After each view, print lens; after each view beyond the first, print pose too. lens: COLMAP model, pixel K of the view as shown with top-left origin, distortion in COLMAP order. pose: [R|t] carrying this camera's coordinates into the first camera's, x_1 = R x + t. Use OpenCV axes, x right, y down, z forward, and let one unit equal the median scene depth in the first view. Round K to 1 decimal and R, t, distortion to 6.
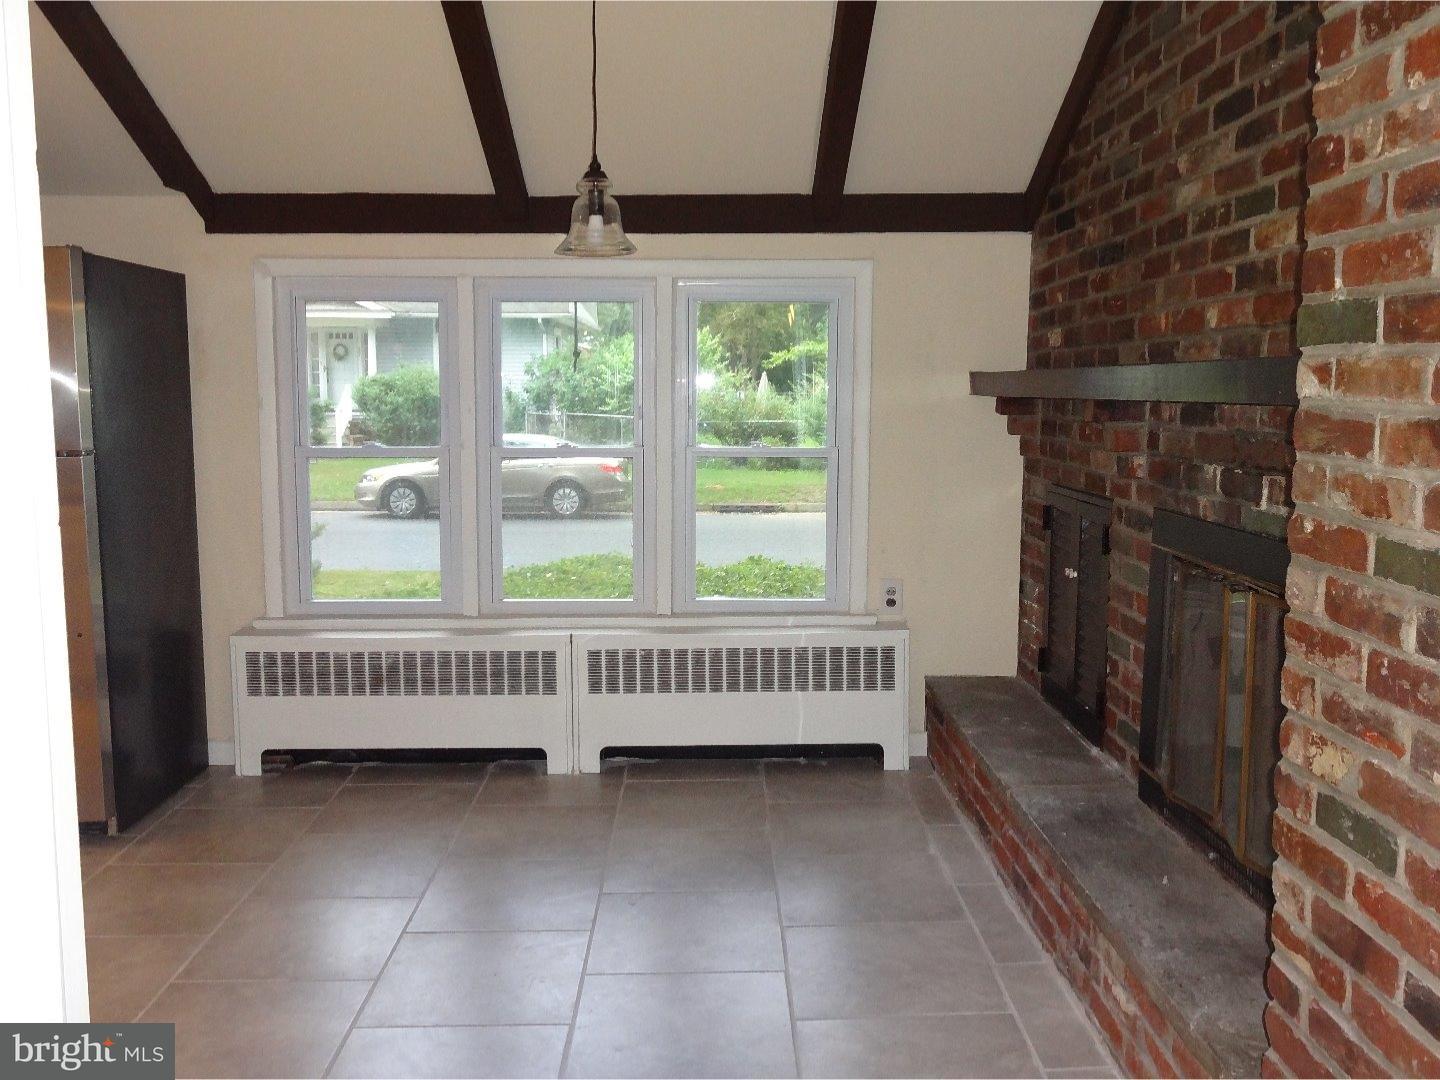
lens RADIAL K [[1310.1, 0, 725.8], [0, 1310.1, 537.0], [0, 0, 1]] dist [0.009454, -0.003799]
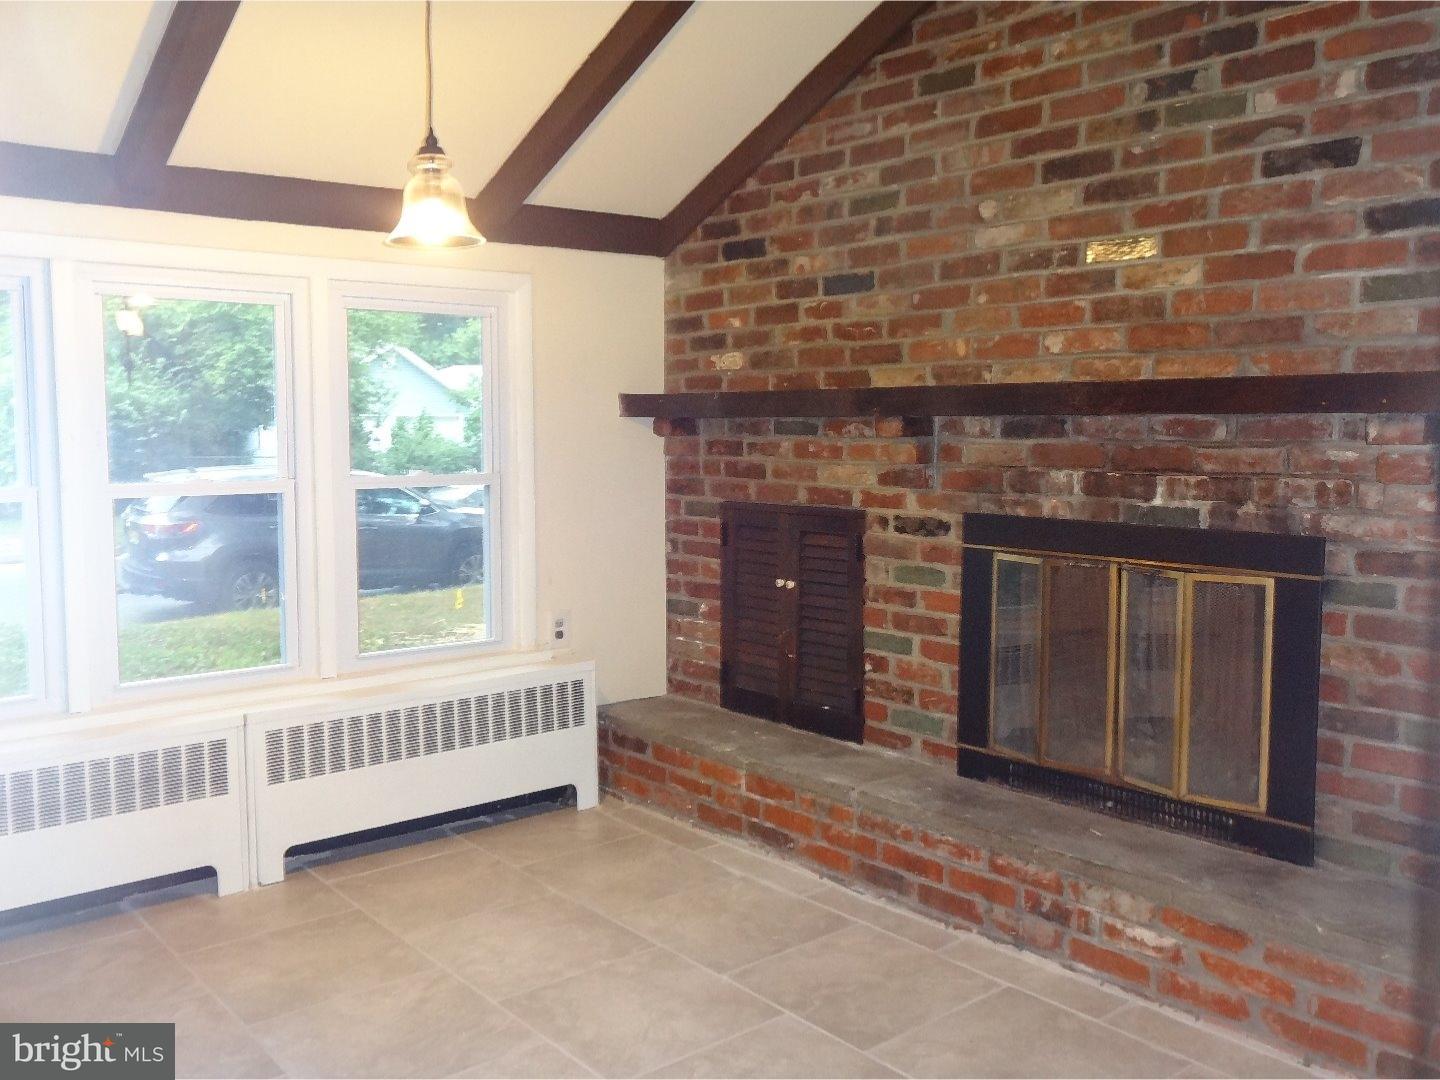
lens RADIAL K [[1310.1, 0, 723.9], [0, 1310.1, 540.0], [0, 0, 1]] dist [0.009454, -0.003799]
pose [[0.776701, -0.061021, 0.626907, -0.402589], [0.075396, 0.997147, 0.003648, -0.014046], [-0.625341, 0.044433, 0.779086, 0.194372]]
